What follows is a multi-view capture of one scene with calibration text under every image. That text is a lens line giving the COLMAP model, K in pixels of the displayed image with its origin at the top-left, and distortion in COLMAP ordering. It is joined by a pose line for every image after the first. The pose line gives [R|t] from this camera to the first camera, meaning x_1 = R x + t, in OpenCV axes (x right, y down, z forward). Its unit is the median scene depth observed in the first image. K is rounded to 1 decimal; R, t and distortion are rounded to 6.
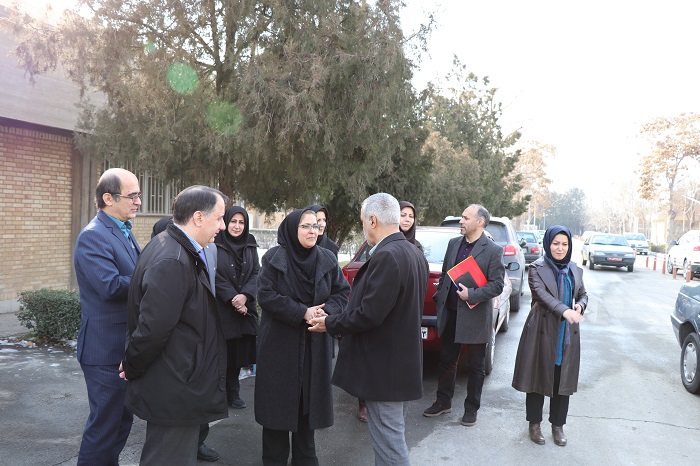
lens RADIAL K [[682.2, 0, 362.0], [0, 682.2, 216.6], [0, 0, 1]] dist [-0.006525, 0.000000]
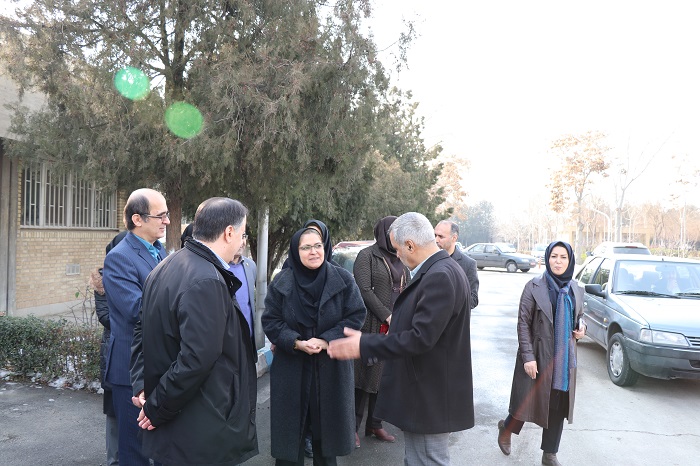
lens RADIAL K [[682.2, 0, 369.7], [0, 682.2, 212.1], [0, 0, 1]] dist [-0.006525, 0.000000]
pose [[0.986465, 0.000532, 0.163973, -0.100156], [0.003494, 0.999700, -0.024259, -0.001908], [-0.163937, 0.024504, 0.986166, 0.041544]]
